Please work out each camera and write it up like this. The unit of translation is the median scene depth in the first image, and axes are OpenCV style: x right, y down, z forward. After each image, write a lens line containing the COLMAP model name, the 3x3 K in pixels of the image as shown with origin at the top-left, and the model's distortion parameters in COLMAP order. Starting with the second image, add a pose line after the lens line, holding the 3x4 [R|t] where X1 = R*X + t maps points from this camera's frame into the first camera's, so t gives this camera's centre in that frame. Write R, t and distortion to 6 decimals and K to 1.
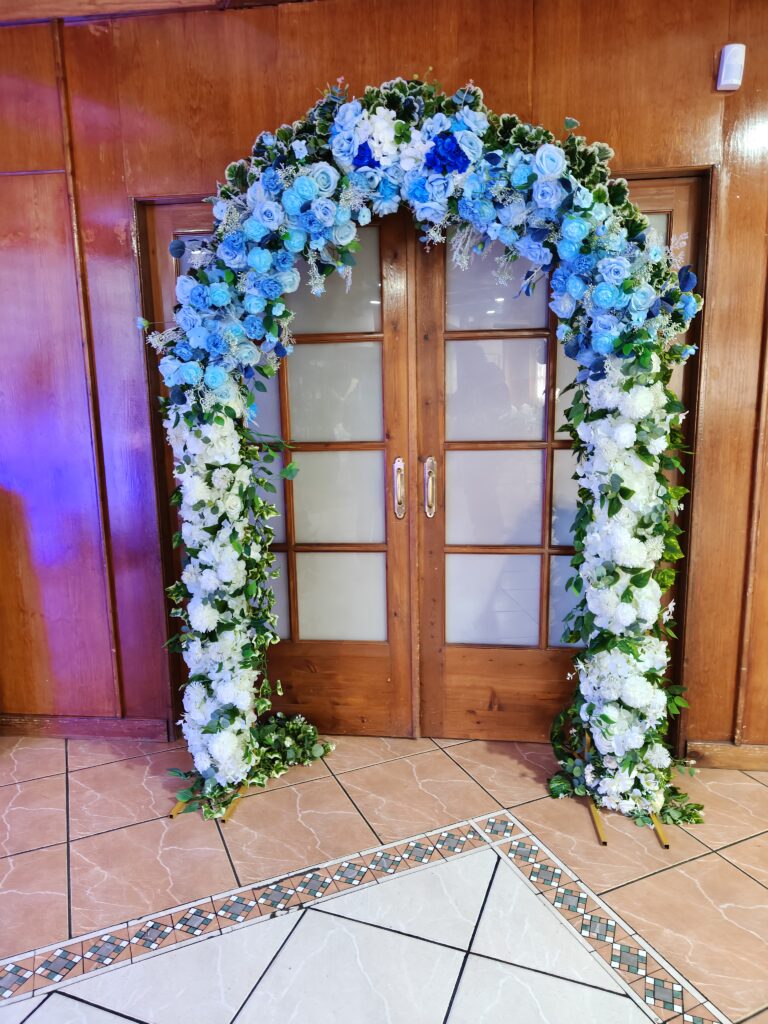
lens RADIAL K [[707.6, 0, 384.0], [0, 707.6, 512.0], [0, 0, 1]] dist [0.007990, -0.000682]
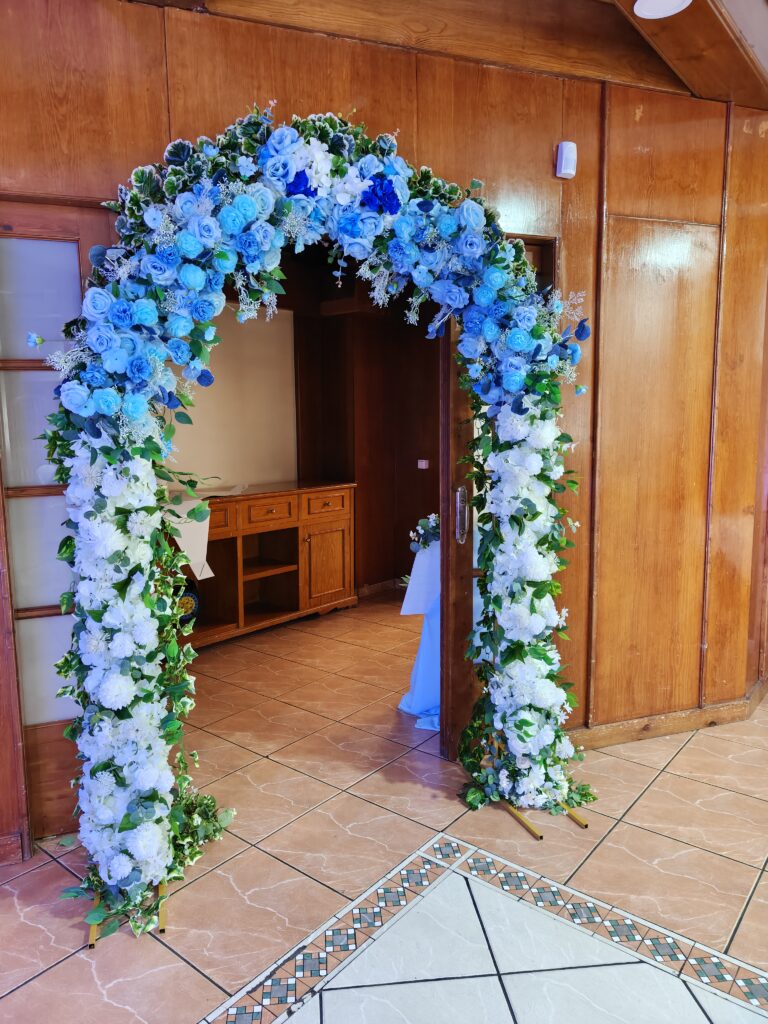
lens RADIAL K [[707.6, 0, 384.0], [0, 707.6, 512.0], [0, 0, 1]] dist [0.007990, -0.000682]
pose [[0.892572, -0.050906, 0.448023, -0.354392], [0.076623, 0.996279, -0.039450, -0.005001], [-0.444348, 0.069541, 0.893151, 0.101223]]
